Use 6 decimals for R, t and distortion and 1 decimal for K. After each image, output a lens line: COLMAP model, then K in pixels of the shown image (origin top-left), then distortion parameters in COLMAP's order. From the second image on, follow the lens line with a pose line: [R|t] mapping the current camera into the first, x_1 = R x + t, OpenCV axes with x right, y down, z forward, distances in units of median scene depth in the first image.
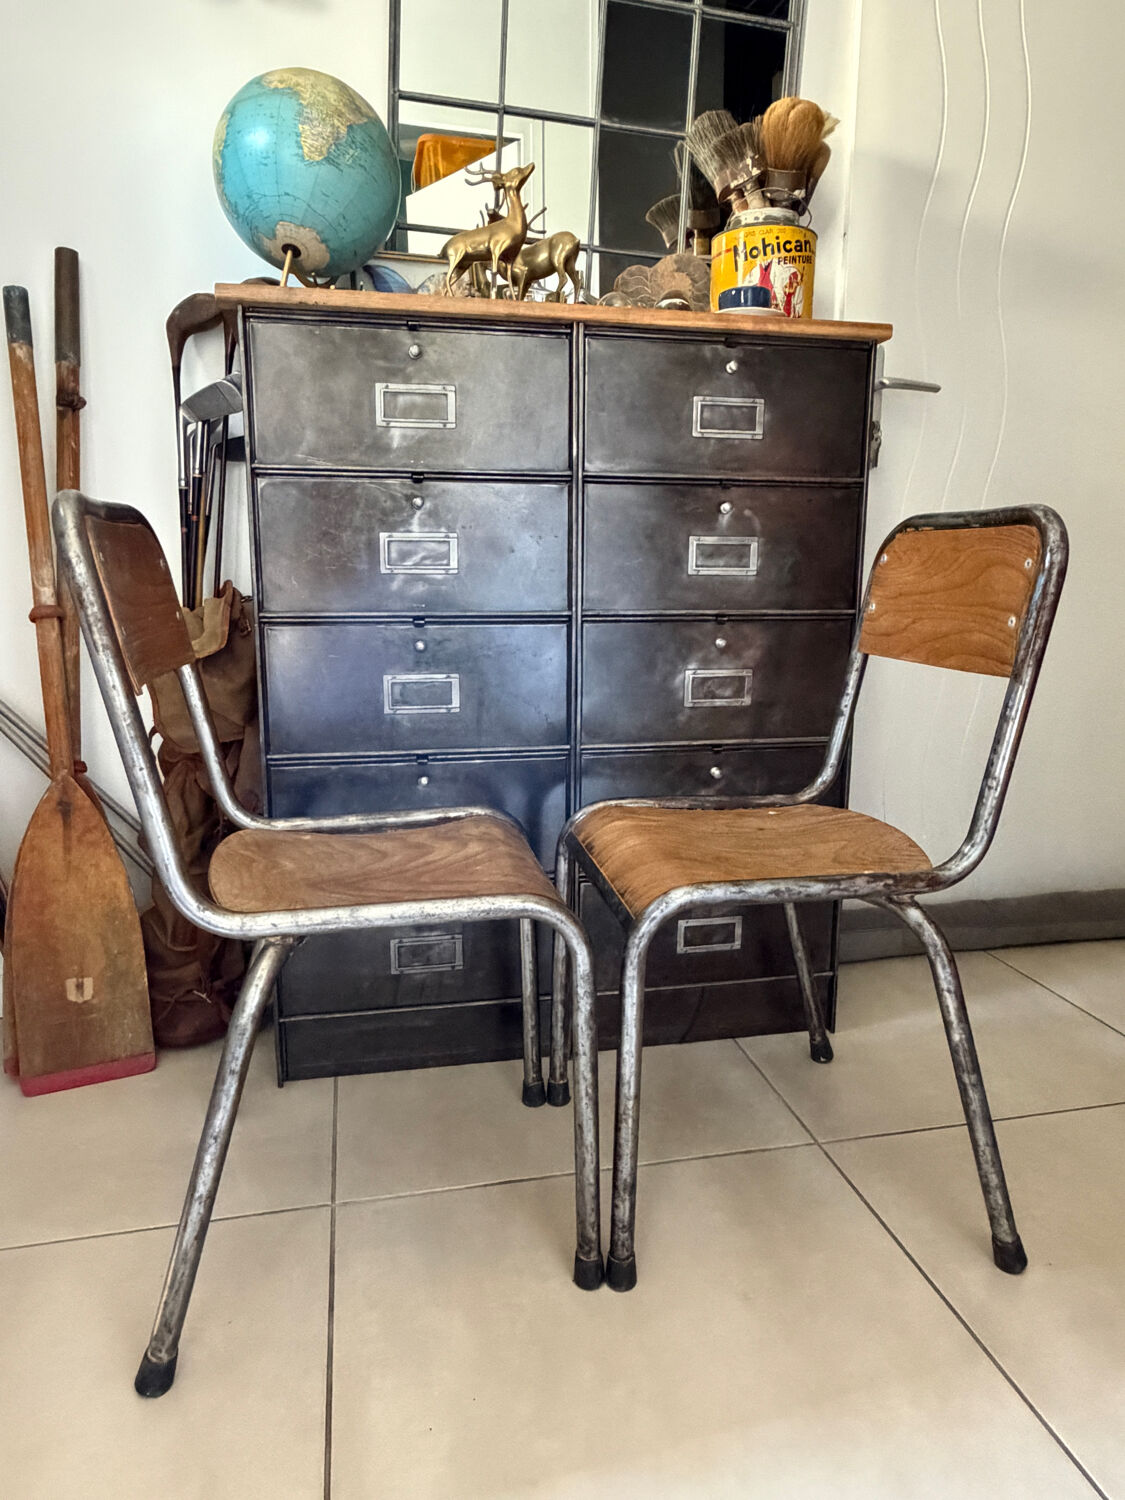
lens RADIAL K [[988.1, 0, 562.4], [0, 988.1, 744.5], [0, 0, 1]] dist [-0.003976, 0.019966]
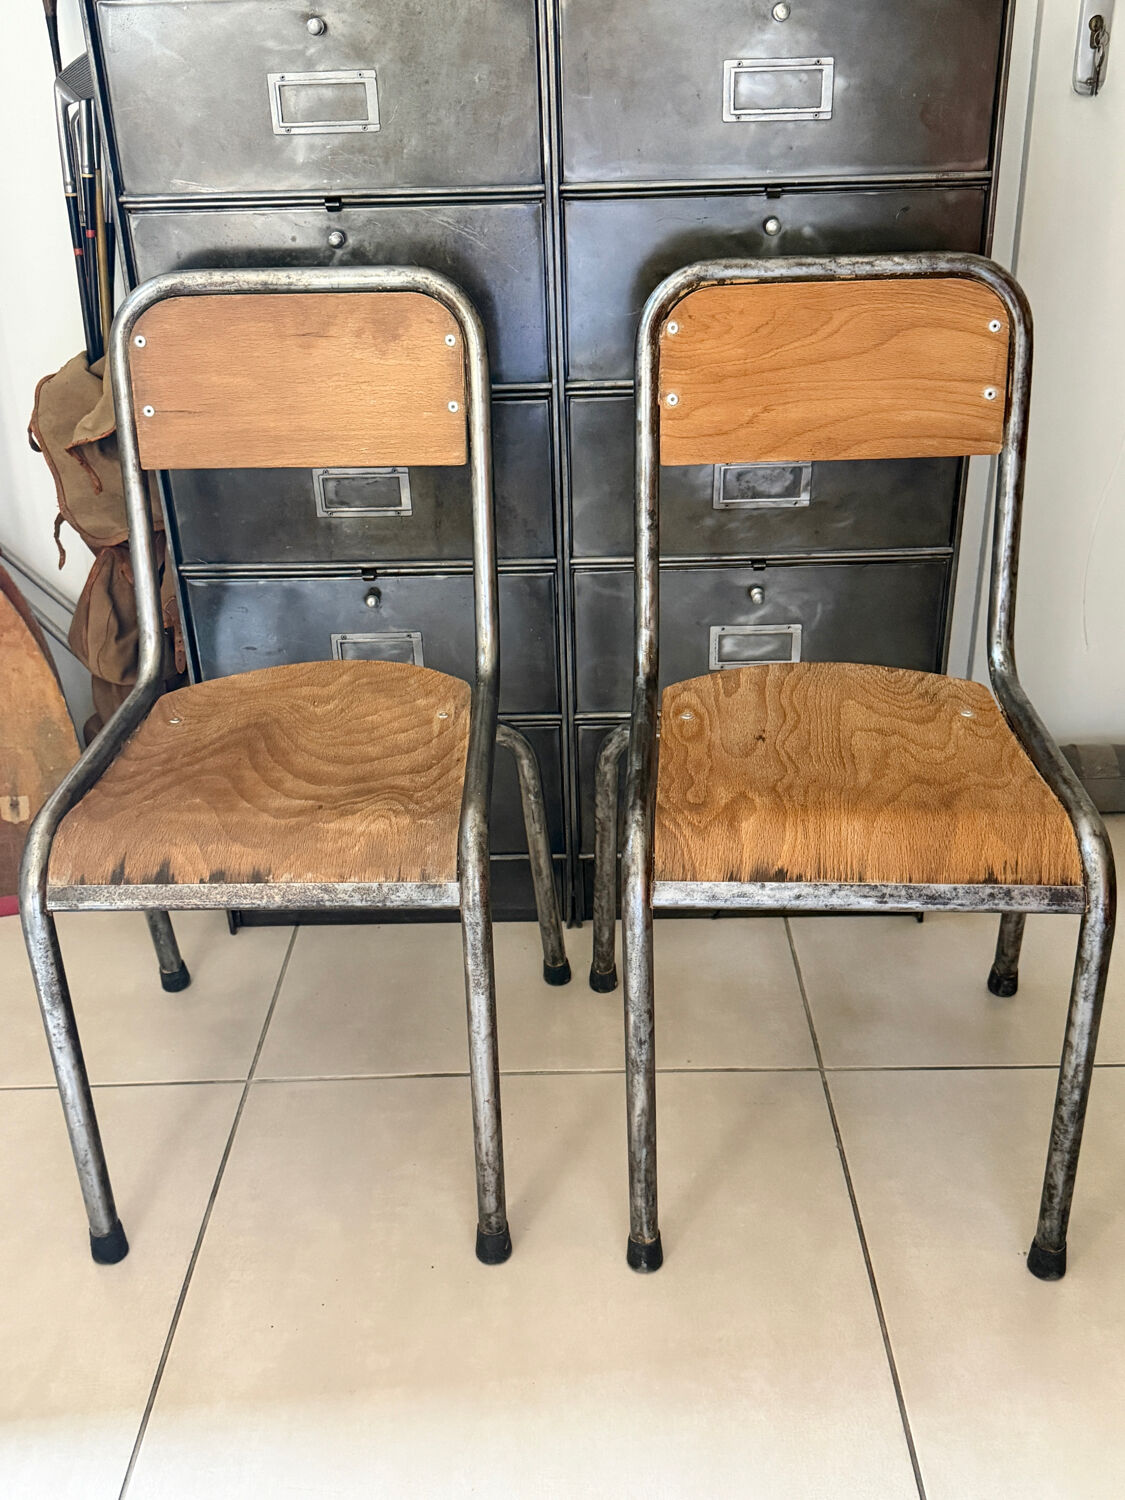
lens RADIAL K [[1472.5, 0, 564.5], [0, 1472.5, 745.9], [0, 0, 1]] dist [0.070303, 0.000000]
pose [[0.975784, 0.066122, -0.208504, 0.260369], [-0.005143, 0.959887, 0.280339, -0.179183], [0.218677, -0.272478, 0.936982, -0.112505]]
